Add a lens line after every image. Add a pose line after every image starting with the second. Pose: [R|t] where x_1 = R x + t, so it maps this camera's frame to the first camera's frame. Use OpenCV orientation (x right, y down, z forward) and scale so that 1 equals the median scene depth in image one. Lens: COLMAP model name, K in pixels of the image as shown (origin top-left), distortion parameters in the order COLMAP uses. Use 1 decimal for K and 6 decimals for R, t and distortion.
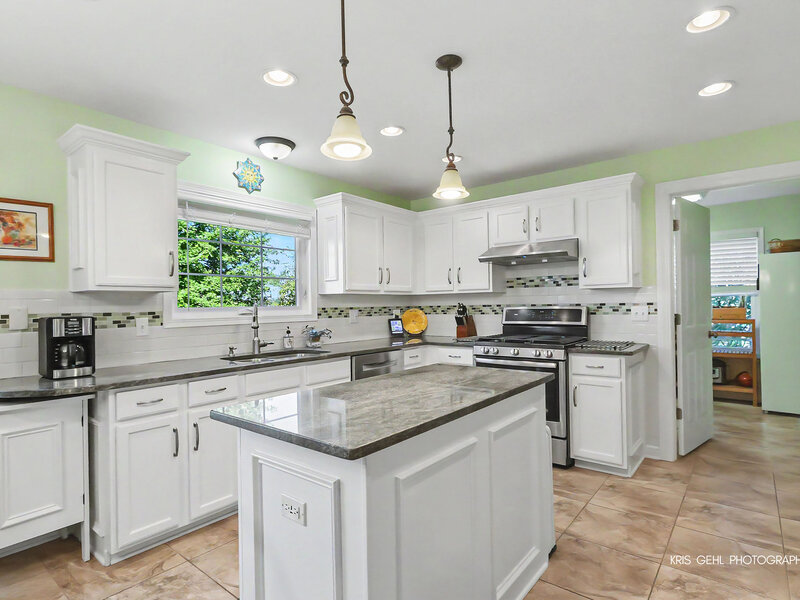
lens RADIAL K [[427.8, 0, 399.6], [0, 427.8, 299.5], [0, 0, 1]] dist [-0.006148, 0.000503]
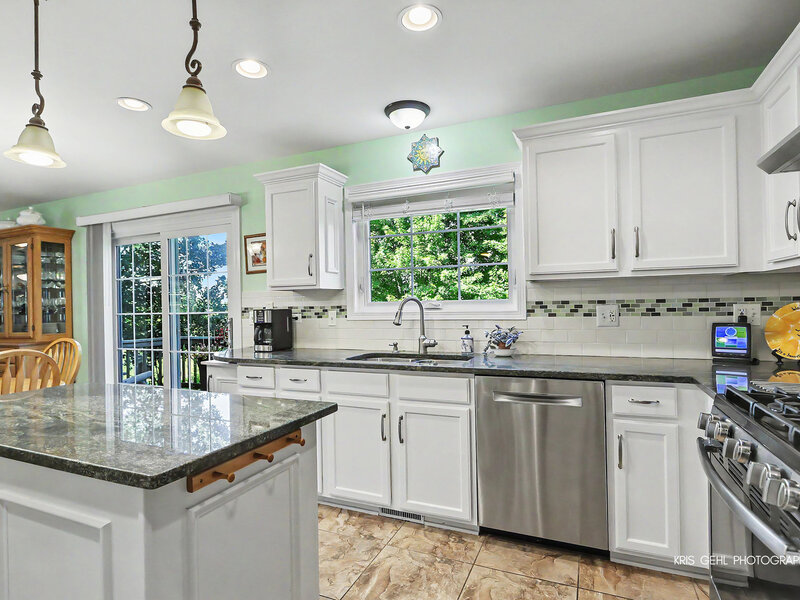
lens RADIAL K [[427.8, 0, 402.1], [0, 427.8, 300.8], [0, 0, 1]] dist [-0.006148, 0.000503]
pose [[0.276119, -0.001081, -0.961123, 0.446207], [0.025071, 0.999667, 0.006078, 0.009181], [0.960797, -0.025775, 0.276054, 0.632853]]
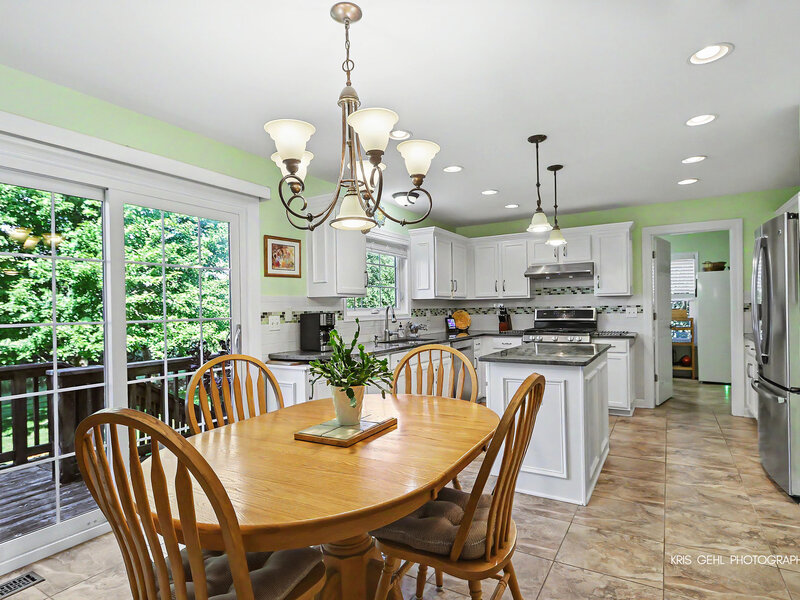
lens RADIAL K [[427.8, 0, 399.7], [0, 427.8, 303.1], [0, 0, 1]] dist [-0.006148, 0.000503]
pose [[0.991964, 0.002340, 0.126502, -0.420027], [-0.002174, 0.999997, -0.001452, 0.002990], [-0.126505, 0.001165, 0.991965, -0.375854]]
